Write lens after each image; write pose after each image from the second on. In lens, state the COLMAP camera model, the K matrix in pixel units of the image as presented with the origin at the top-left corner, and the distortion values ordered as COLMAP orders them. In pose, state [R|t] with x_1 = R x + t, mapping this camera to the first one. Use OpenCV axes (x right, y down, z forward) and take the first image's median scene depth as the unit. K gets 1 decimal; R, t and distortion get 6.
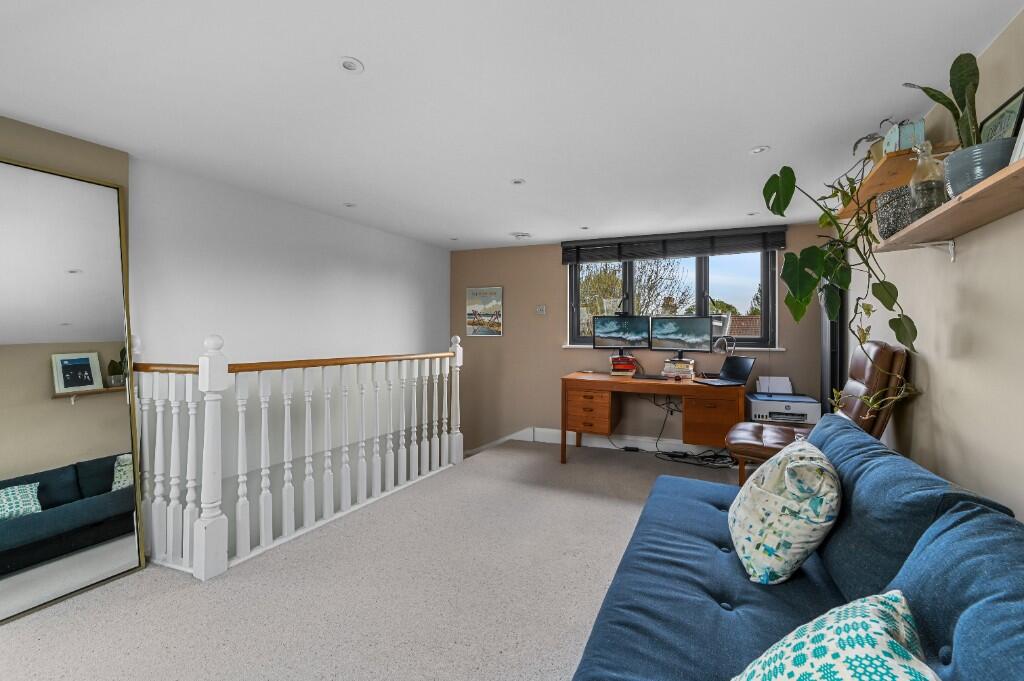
lens RADIAL K [[434.0, 0, 510.2], [0, 434.0, 331.0], [0, 0, 1]] dist [-0.011072, 0.005131]
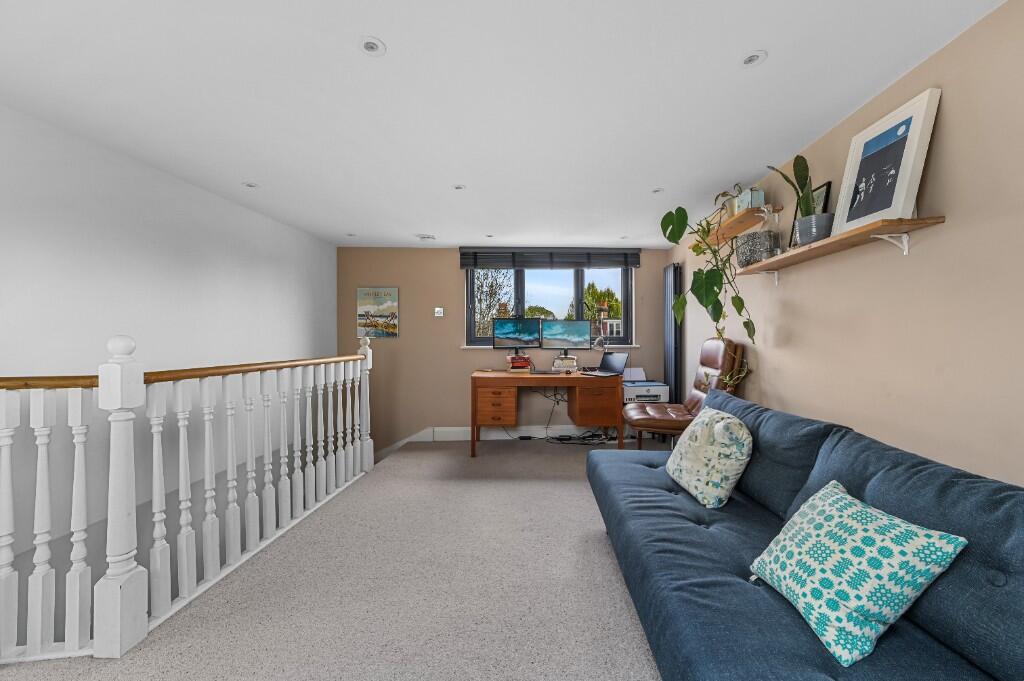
lens RADIAL K [[434.0, 0, 513.5], [0, 434.0, 336.8], [0, 0, 1]] dist [-0.011072, 0.005131]
pose [[0.903024, -0.006484, 0.429541, -0.374449], [0.005119, 0.999978, 0.004331, 0.011084], [-0.429559, -0.001712, 0.903037, 0.007114]]
